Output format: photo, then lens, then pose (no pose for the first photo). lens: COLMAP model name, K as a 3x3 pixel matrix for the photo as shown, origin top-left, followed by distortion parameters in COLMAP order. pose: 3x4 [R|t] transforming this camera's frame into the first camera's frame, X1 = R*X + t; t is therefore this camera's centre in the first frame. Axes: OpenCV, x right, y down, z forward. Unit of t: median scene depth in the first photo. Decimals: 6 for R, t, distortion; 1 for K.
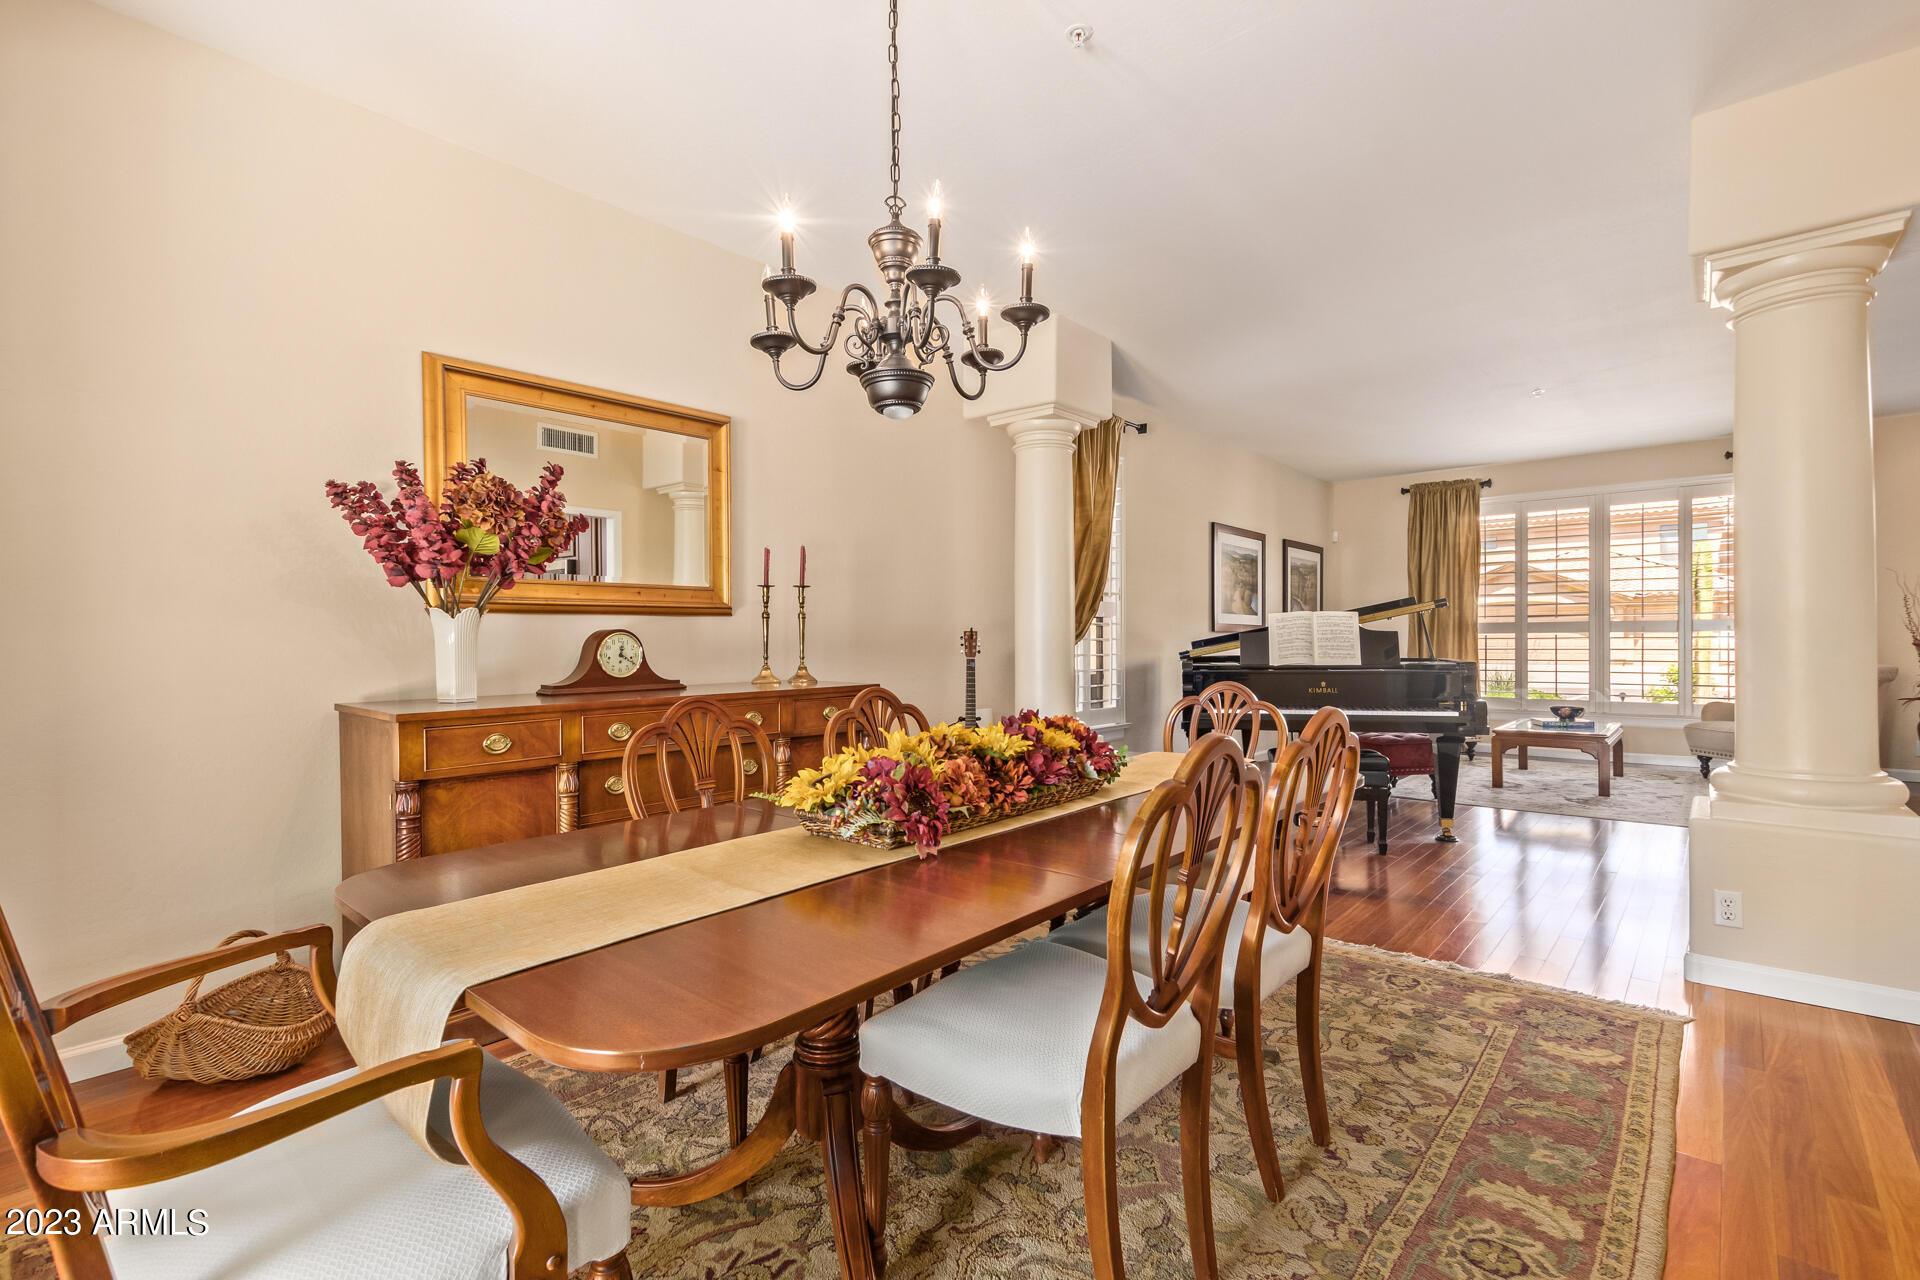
lens RADIAL K [[888.6, 0, 955.4], [0, 888.6, 642.0], [0, 0, 1]] dist [0.001072, -0.000157]
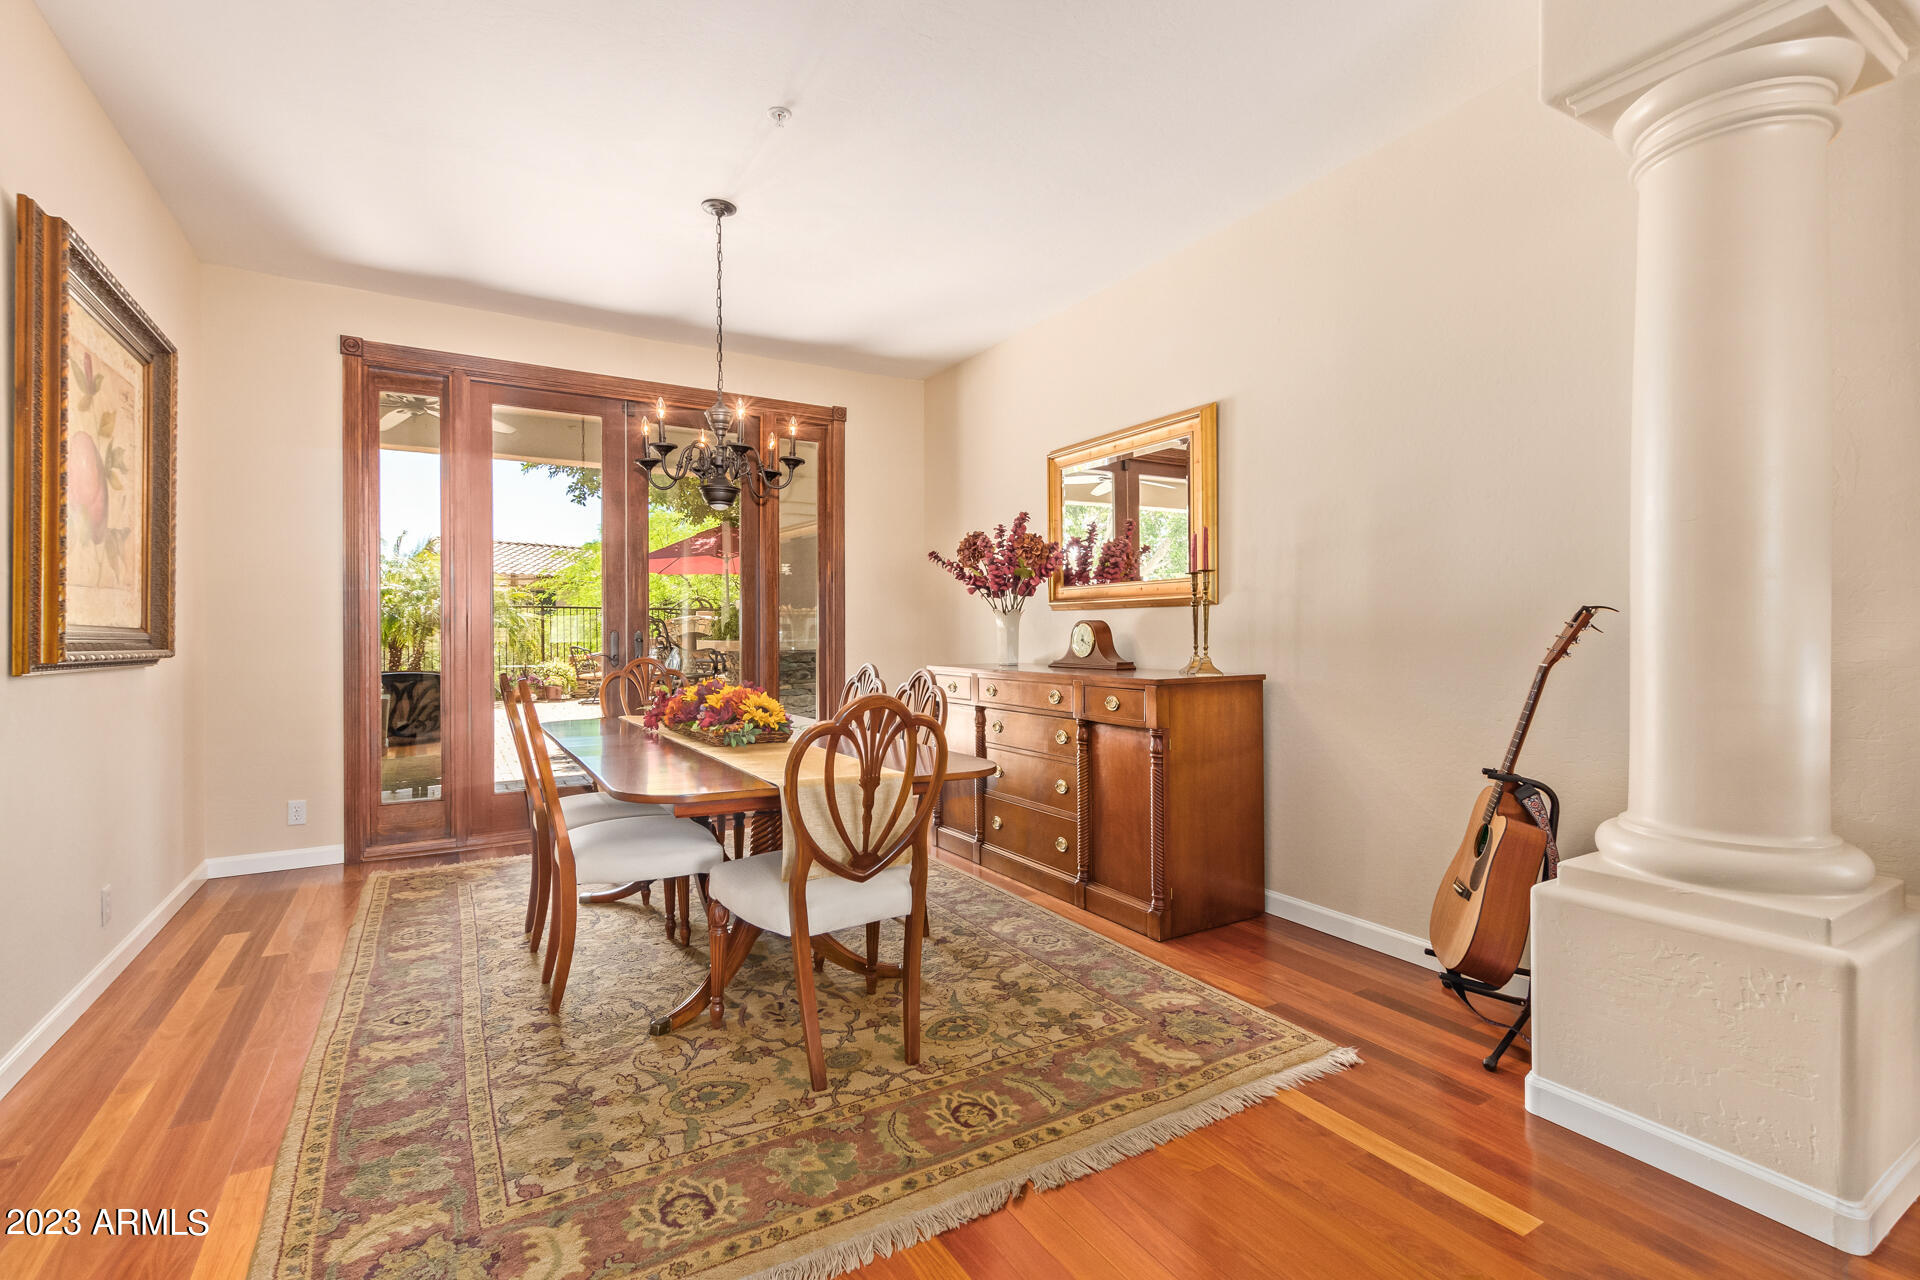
lens RADIAL K [[888.6, 0, 957.2], [0, 888.6, 634.0], [0, 0, 1]] dist [0.001072, -0.000157]
pose [[-0.318309, 0.011303, -0.947920, 1.224990], [0.001371, 0.999933, 0.011462, -0.011533], [0.947986, 0.002349, -0.318304, 1.657788]]
